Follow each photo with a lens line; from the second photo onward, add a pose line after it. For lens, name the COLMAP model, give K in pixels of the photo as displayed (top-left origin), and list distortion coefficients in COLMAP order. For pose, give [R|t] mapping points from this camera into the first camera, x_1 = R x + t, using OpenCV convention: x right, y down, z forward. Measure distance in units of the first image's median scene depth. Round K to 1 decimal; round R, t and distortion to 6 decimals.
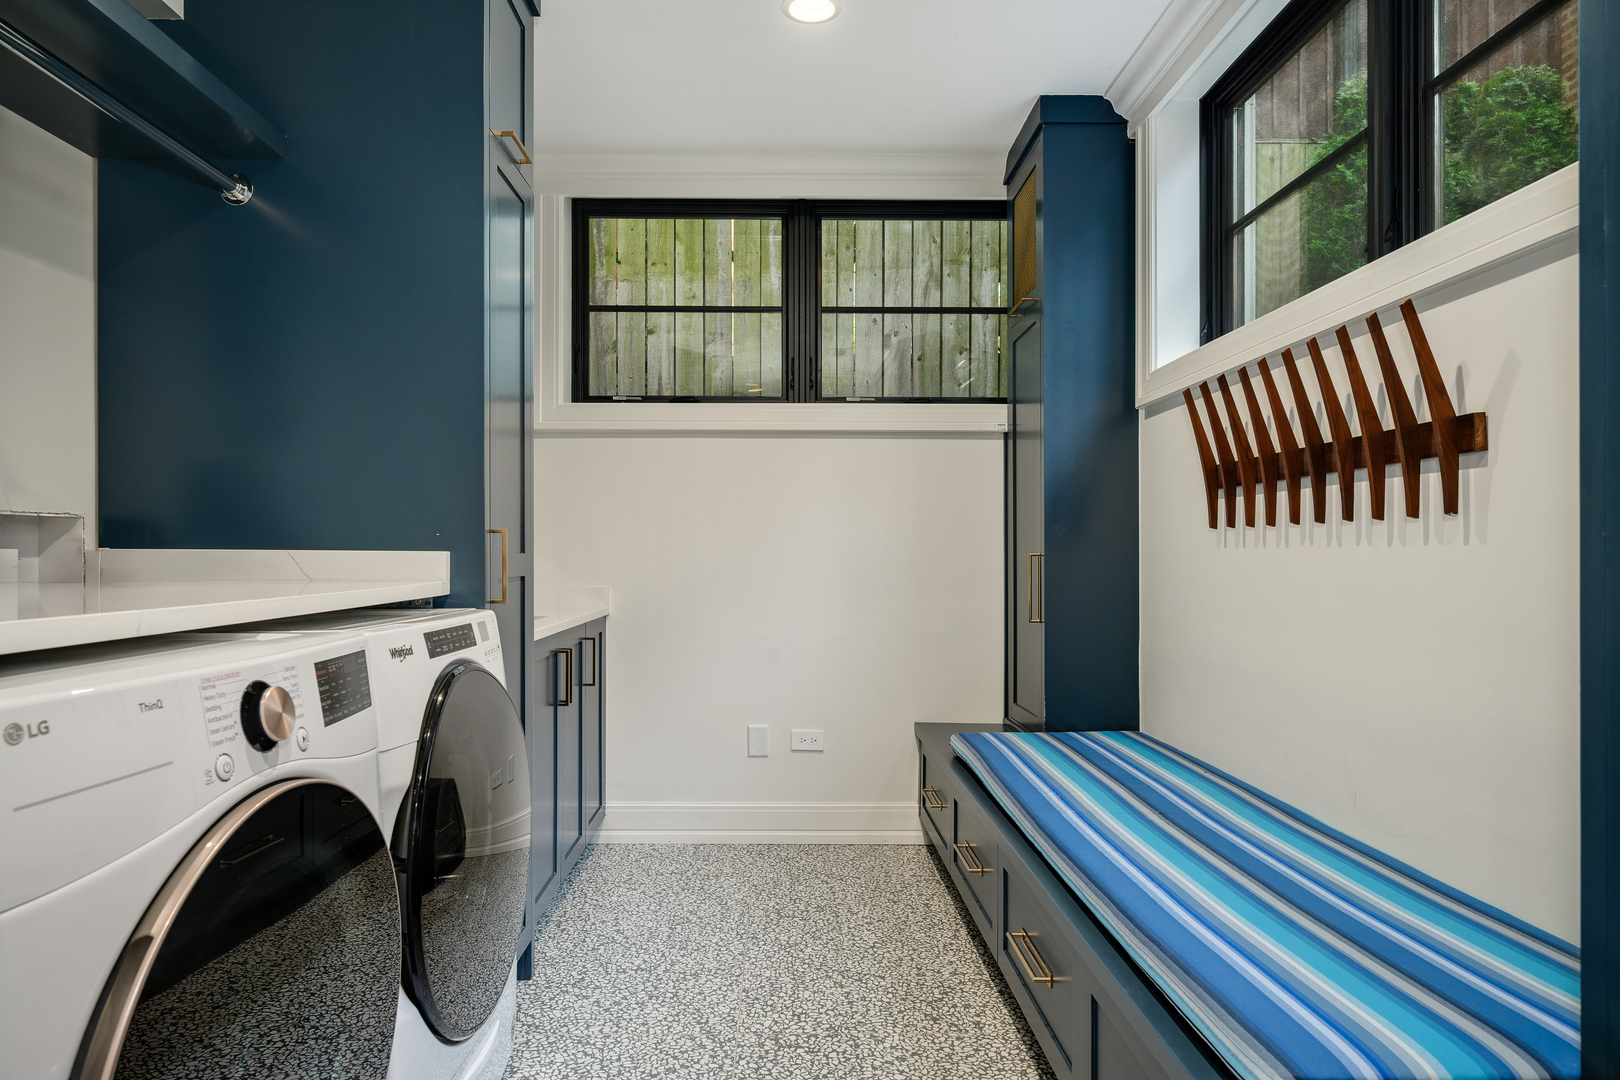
lens RADIAL K [[1259.5, 0, 810.0], [0, 1259.5, 540.0], [0, 0, 1]] dist [-0.000092, -0.001544]
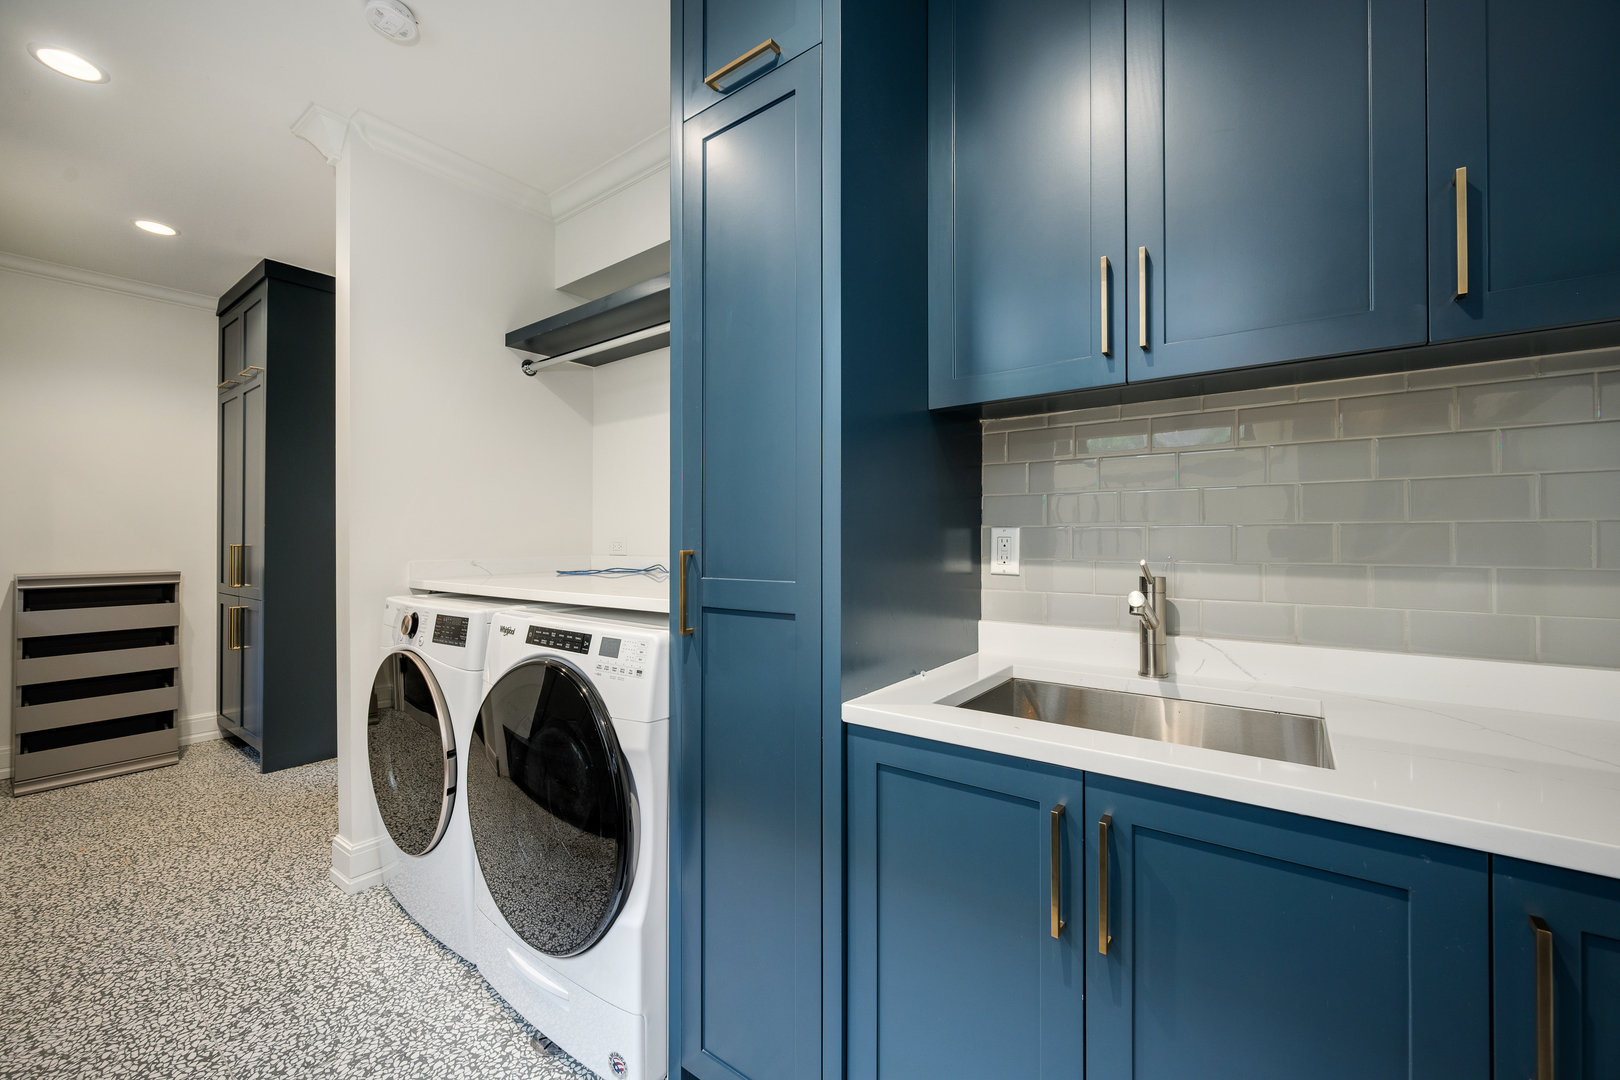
lens RADIAL K [[637.4, 0, 810.0], [0, 637.4, 540.0], [0, 0, 1]] dist [-0.001446, -0.000622]
pose [[-0.626191, 0.001727, -0.779668, 0.033621], [0.013865, 0.999864, -0.008921, -0.005042], [0.779546, -0.016396, -0.626130, 1.705988]]
